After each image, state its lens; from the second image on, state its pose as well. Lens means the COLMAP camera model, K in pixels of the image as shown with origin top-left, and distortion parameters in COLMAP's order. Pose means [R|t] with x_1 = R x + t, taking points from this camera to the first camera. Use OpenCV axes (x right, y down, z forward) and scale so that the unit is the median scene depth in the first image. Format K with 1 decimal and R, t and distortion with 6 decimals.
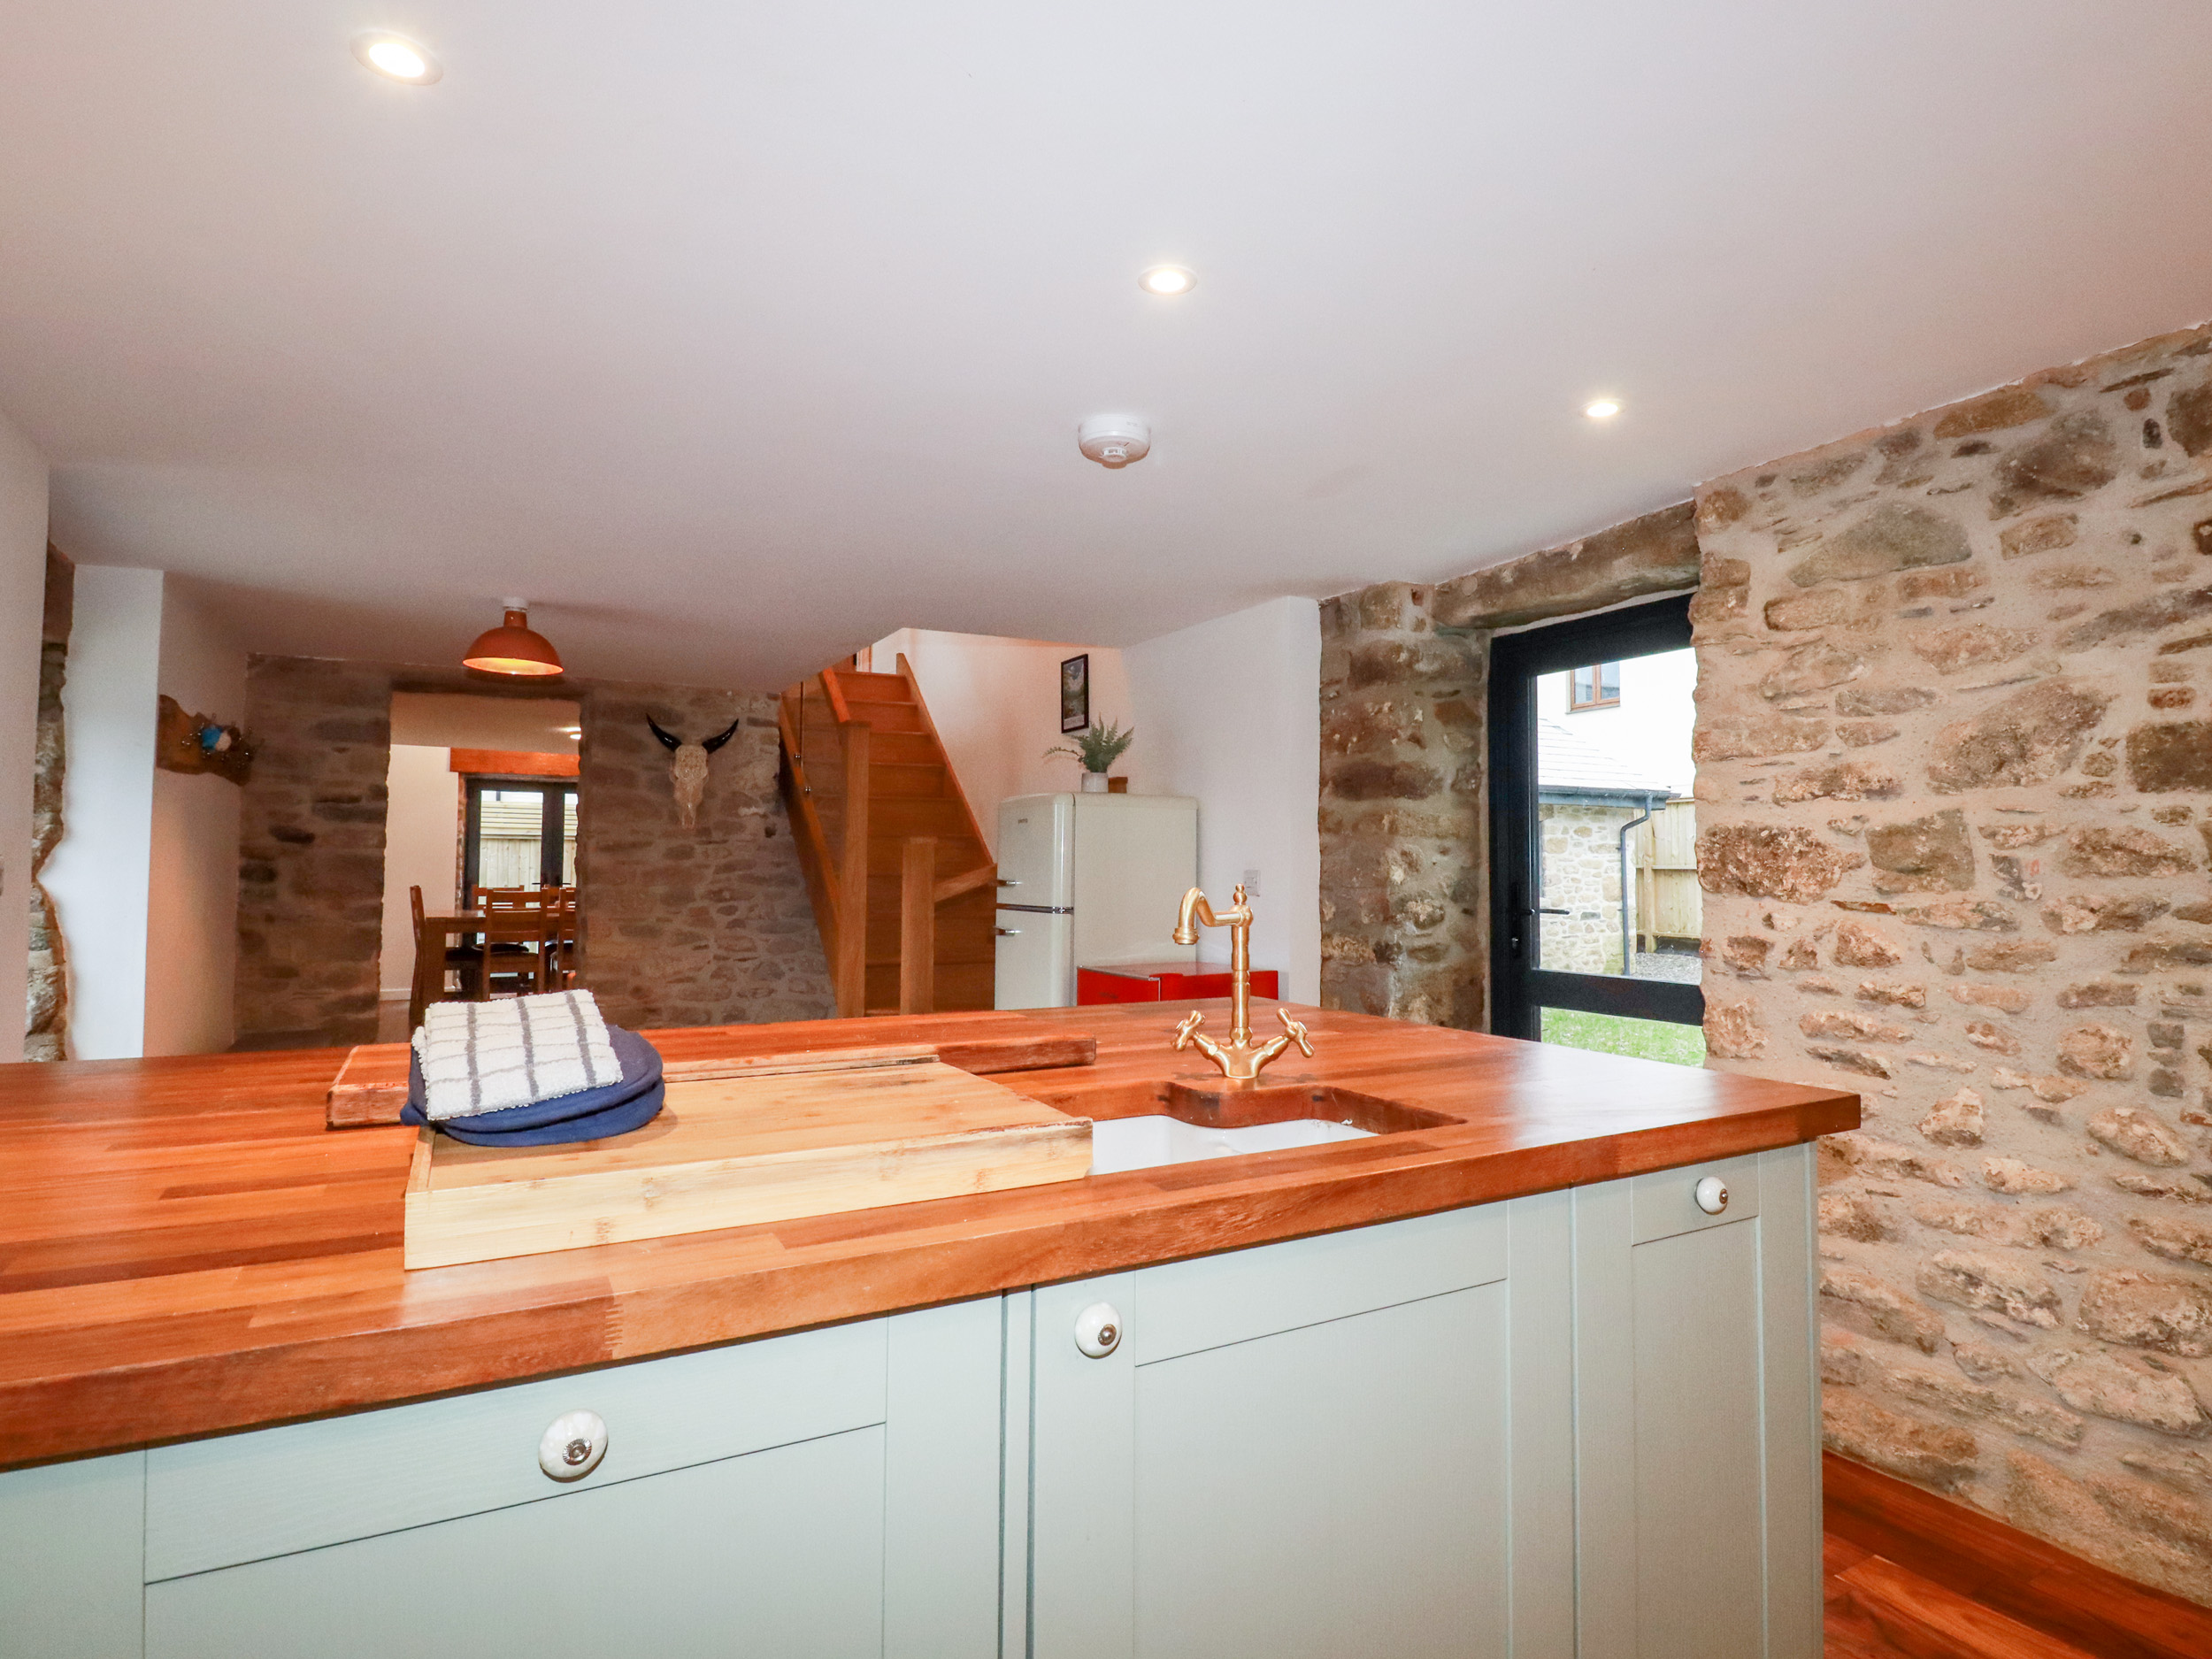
lens RADIAL K [[1229.9, 0, 1192.3], [0, 1229.9, 825.3], [0, 0, 1]] dist [0.003044, -0.015510]
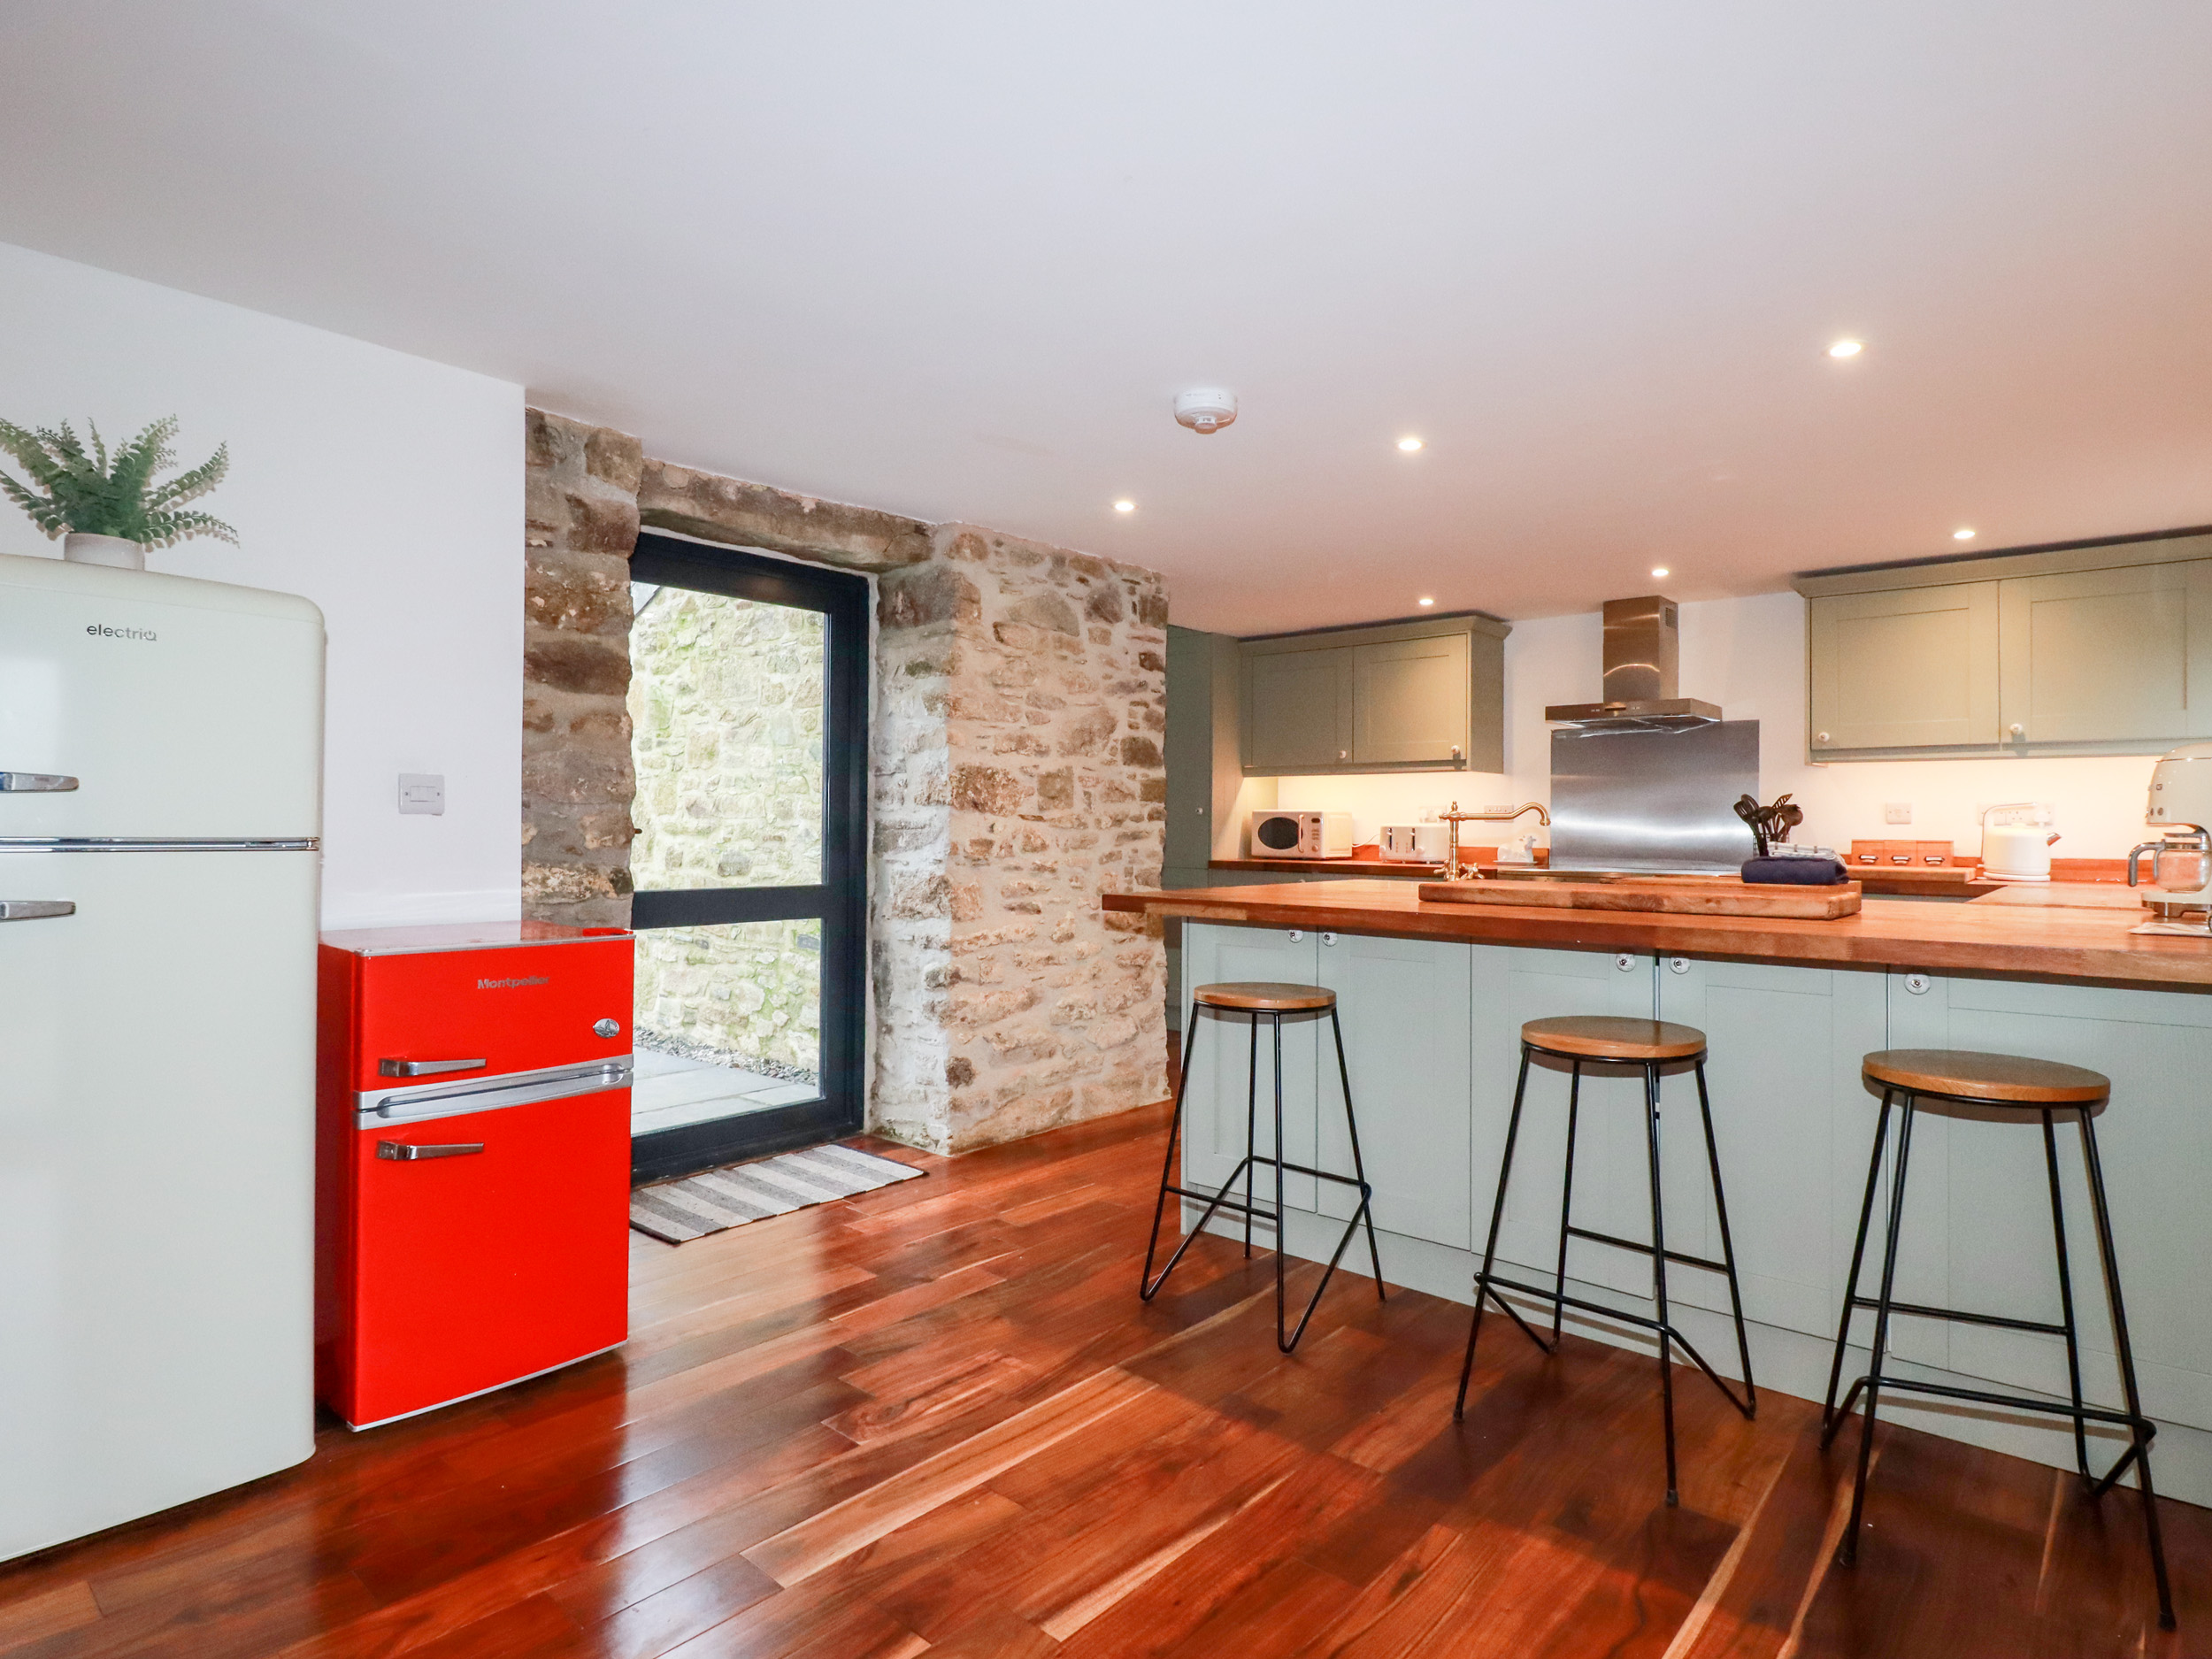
lens RADIAL K [[1229.9, 0, 1192.3], [0, 1229.9, 825.3], [0, 0, 1]] dist [0.003044, -0.015510]
pose [[-0.368748, -0.008172, 0.929494, -1.181062], [-0.047169, 0.998838, -0.009932, 0.086053], [-0.928332, -0.047506, -0.368705, 1.471502]]
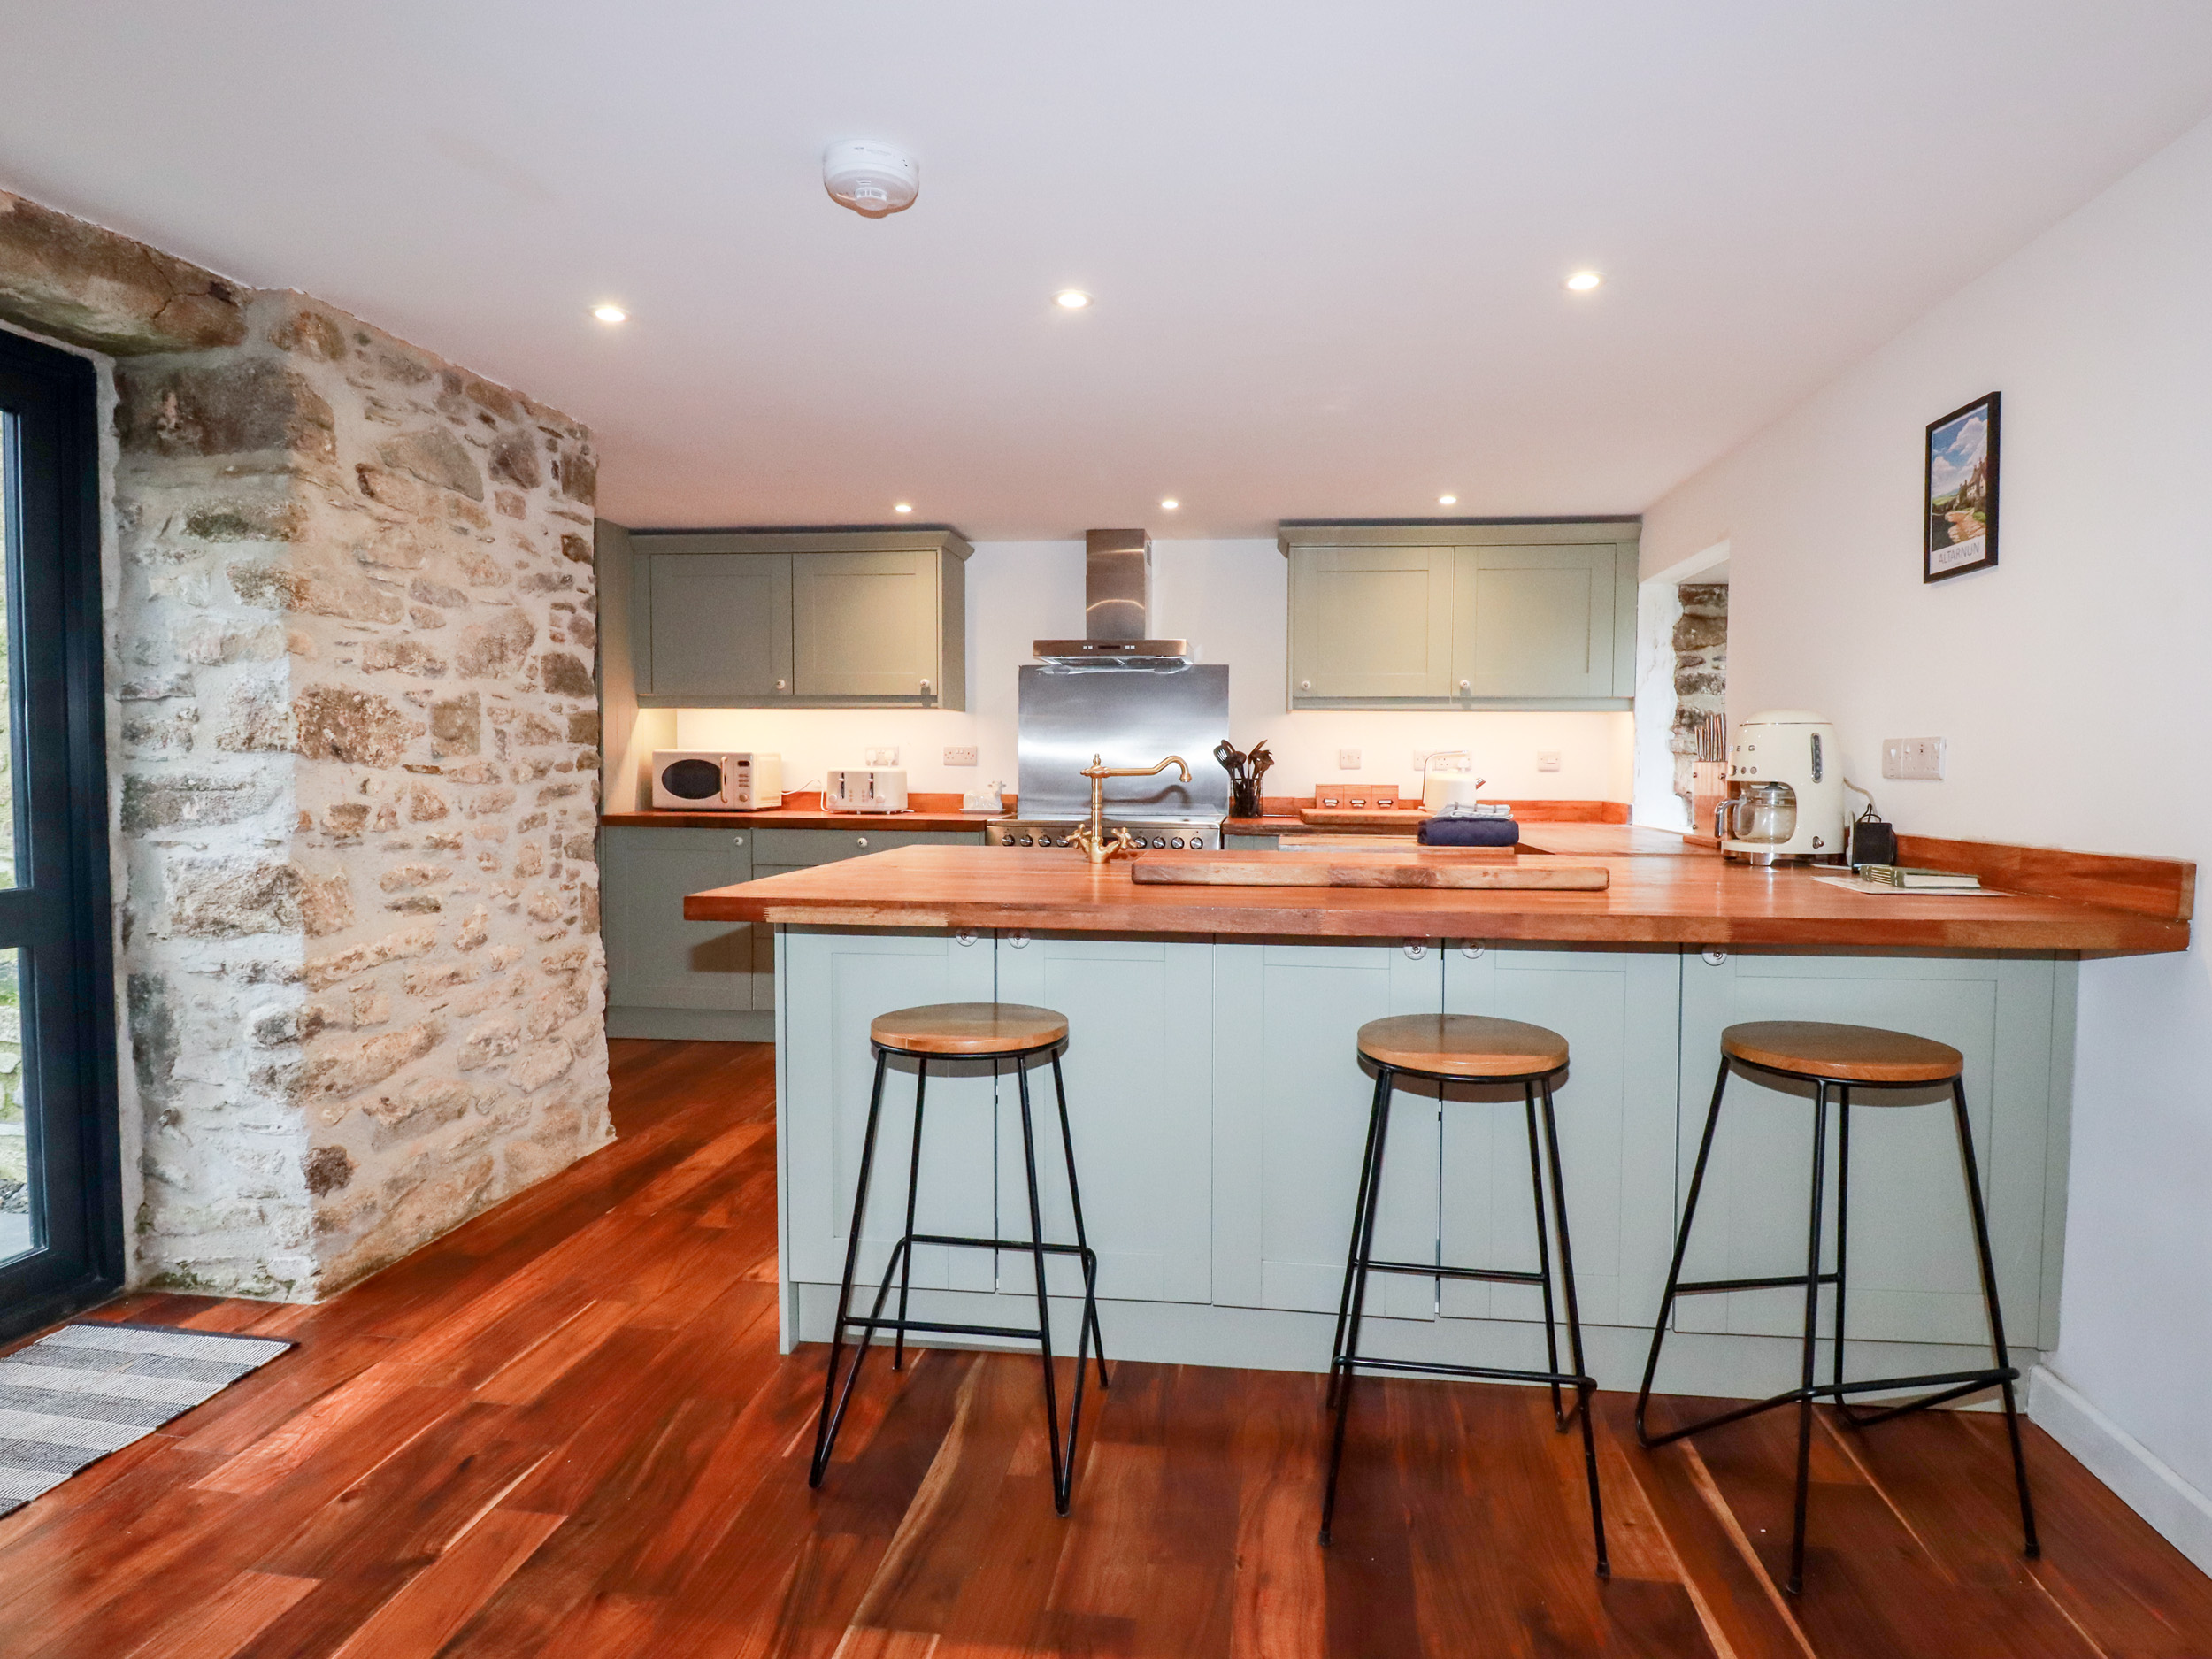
lens RADIAL K [[1229.9, 0, 1192.3], [0, 1229.9, 825.3], [0, 0, 1]] dist [0.003044, -0.015510]
pose [[-0.819830, -0.042513, 0.571026, -0.725663], [-0.036232, 0.999093, 0.022364, 0.068984], [-0.571459, -0.002355, -0.820627, 1.578530]]
